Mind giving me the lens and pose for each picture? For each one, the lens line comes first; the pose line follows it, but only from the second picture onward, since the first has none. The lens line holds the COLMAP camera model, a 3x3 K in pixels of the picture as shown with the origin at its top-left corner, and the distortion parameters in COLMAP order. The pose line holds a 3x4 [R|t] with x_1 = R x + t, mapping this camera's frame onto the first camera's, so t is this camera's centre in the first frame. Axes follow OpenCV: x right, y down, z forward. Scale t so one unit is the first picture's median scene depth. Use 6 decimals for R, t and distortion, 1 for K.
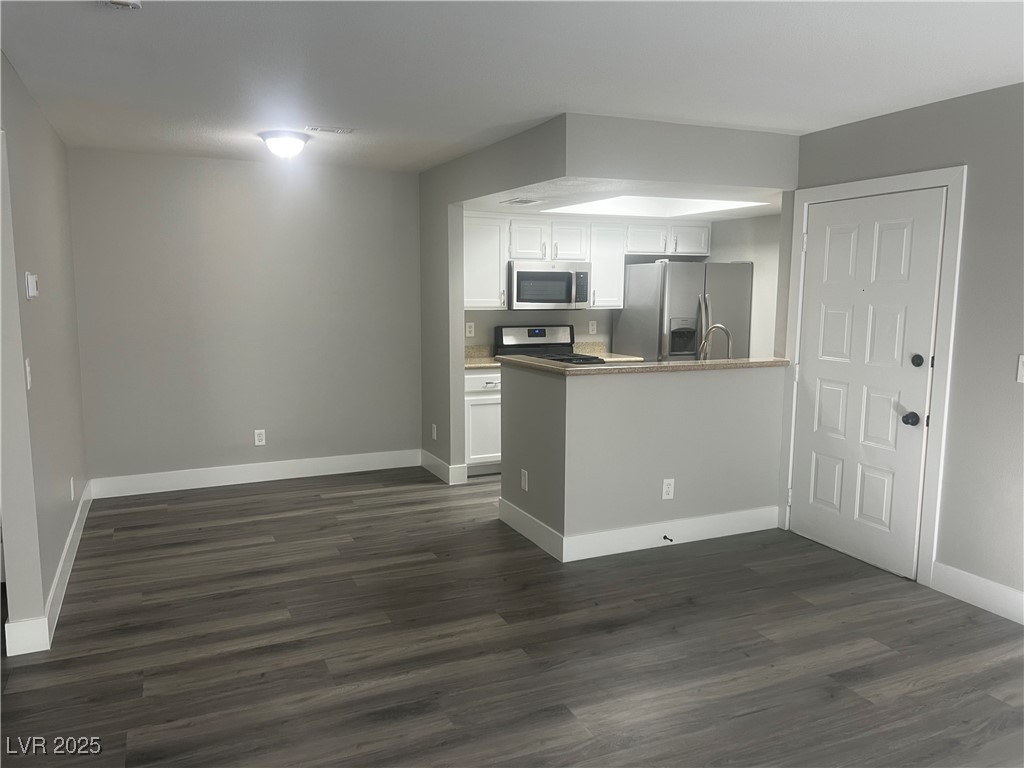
lens RADIAL K [[780.3, 0, 501.0], [0, 780.3, 384.7], [0, 0, 1]] dist [0.123122, -0.103925]
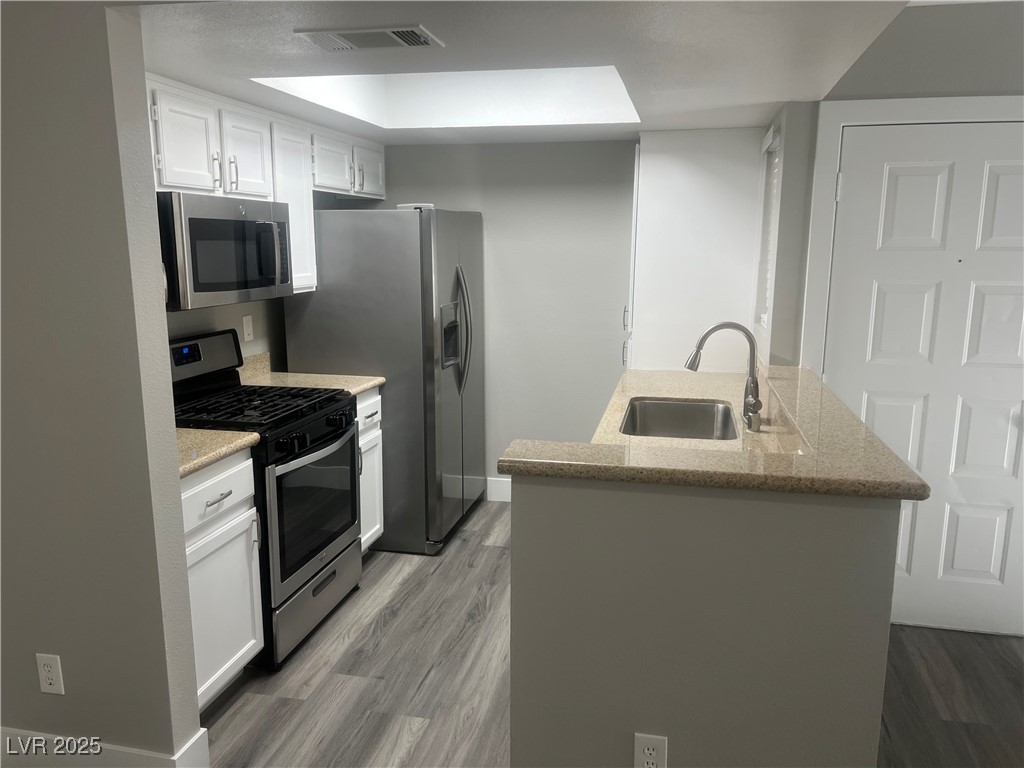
lens RADIAL K [[768.5, 0, 514.8], [0, 768.5, 388.8], [0, 0, 1]] dist [0.029729, -0.005358]
pose [[0.582783, -0.159377, 0.796845, -0.220375], [0.100862, 0.987183, 0.123680, -0.088781], [-0.806344, 0.008292, 0.591389, 0.616712]]
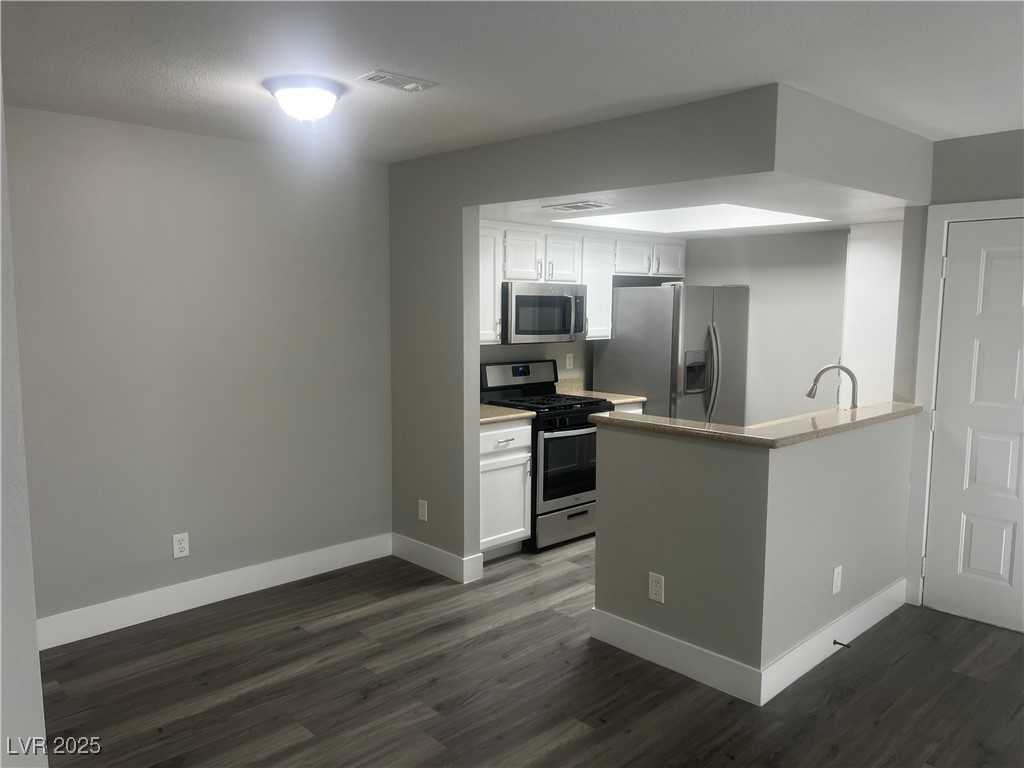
lens RADIAL K [[771.2, 0, 507.4], [0, 771.2, 388.0], [0, 0, 1]] dist [0.071237, -0.096645]
pose [[0.940839, -0.039132, 0.336587, -0.251832], [0.043083, 0.999062, -0.004276, -0.049058], [-0.336104, 0.018524, 0.941643, 0.273968]]
